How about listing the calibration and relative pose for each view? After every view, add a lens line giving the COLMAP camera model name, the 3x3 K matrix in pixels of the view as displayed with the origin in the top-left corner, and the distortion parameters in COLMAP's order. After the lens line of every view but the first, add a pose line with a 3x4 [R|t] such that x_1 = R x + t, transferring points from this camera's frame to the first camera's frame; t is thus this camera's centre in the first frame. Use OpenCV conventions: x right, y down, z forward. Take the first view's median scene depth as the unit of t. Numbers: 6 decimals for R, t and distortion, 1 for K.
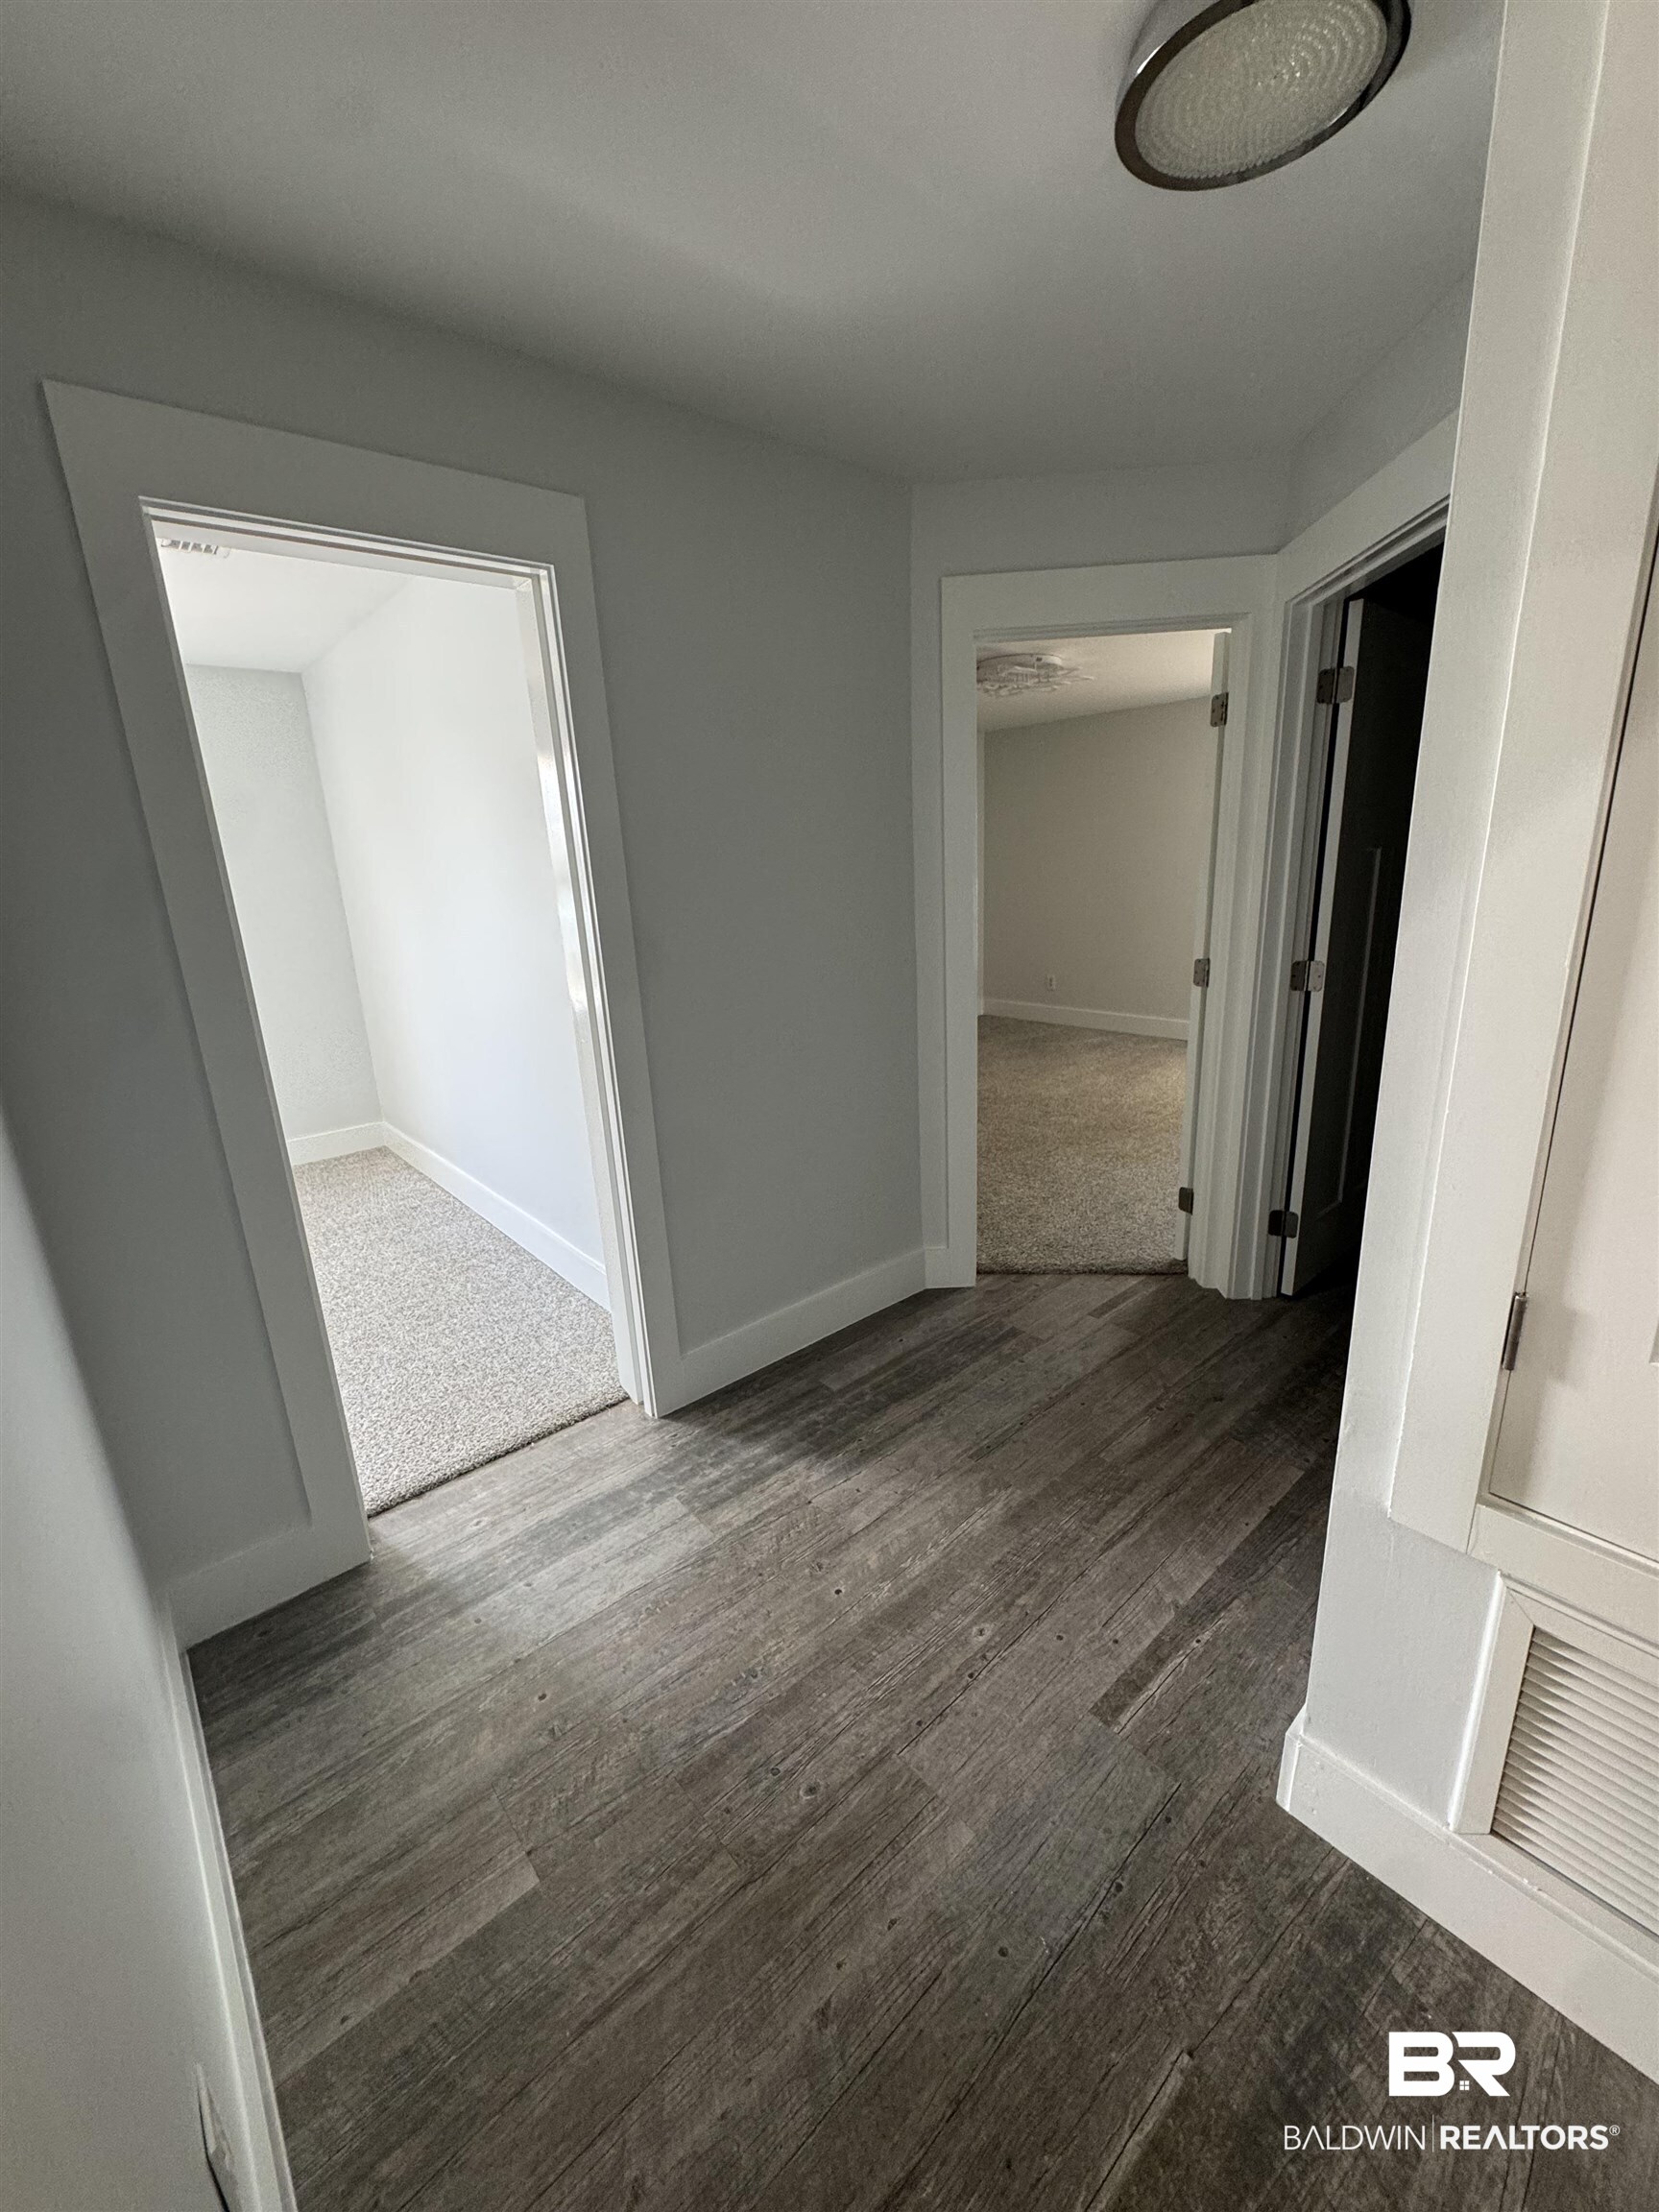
lens RADIAL K [[885.7, 0, 827.1], [0, 885.7, 1106.1], [0, 0, 1]] dist [-0.004309, 0.000136]
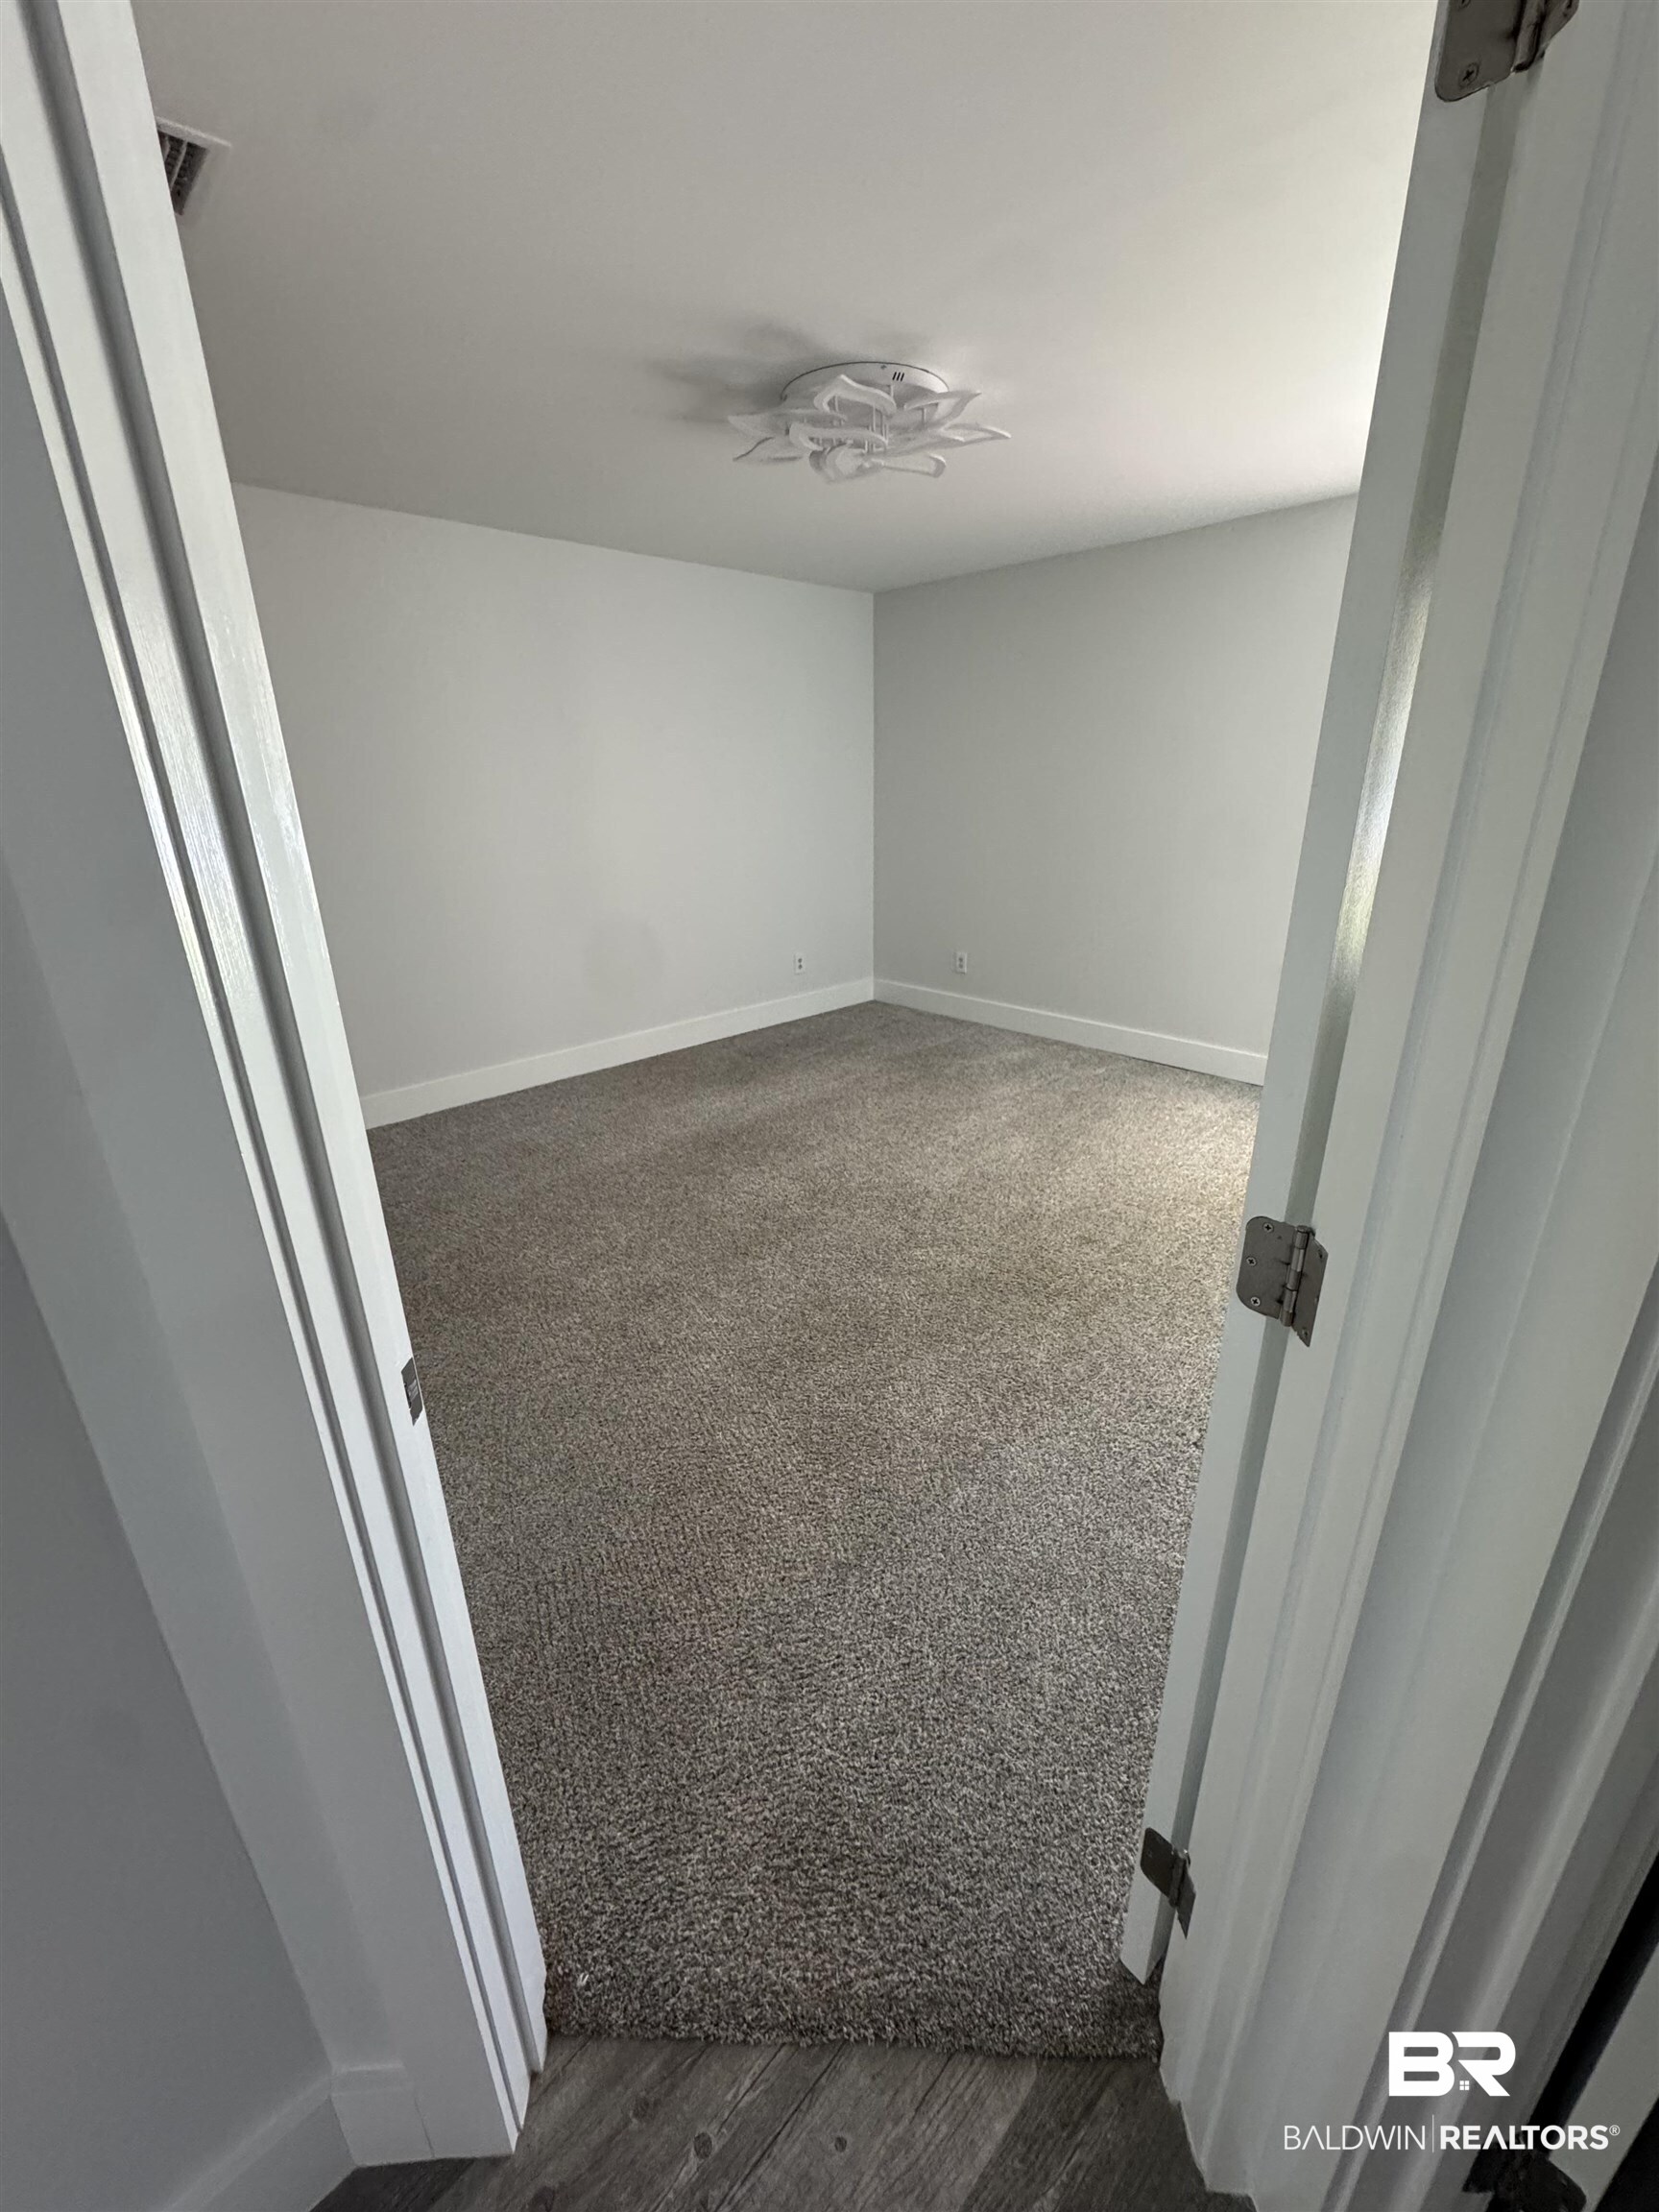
lens RADIAL K [[885.7, 0, 827.1], [0, 885.7, 1106.1], [0, 0, 1]] dist [-0.004309, 0.000136]
pose [[0.998421, 0.005827, 0.055872, 0.166202], [-0.010648, 0.996204, 0.086394, -0.131465], [-0.055156, -0.086852, 0.994693, 0.450766]]
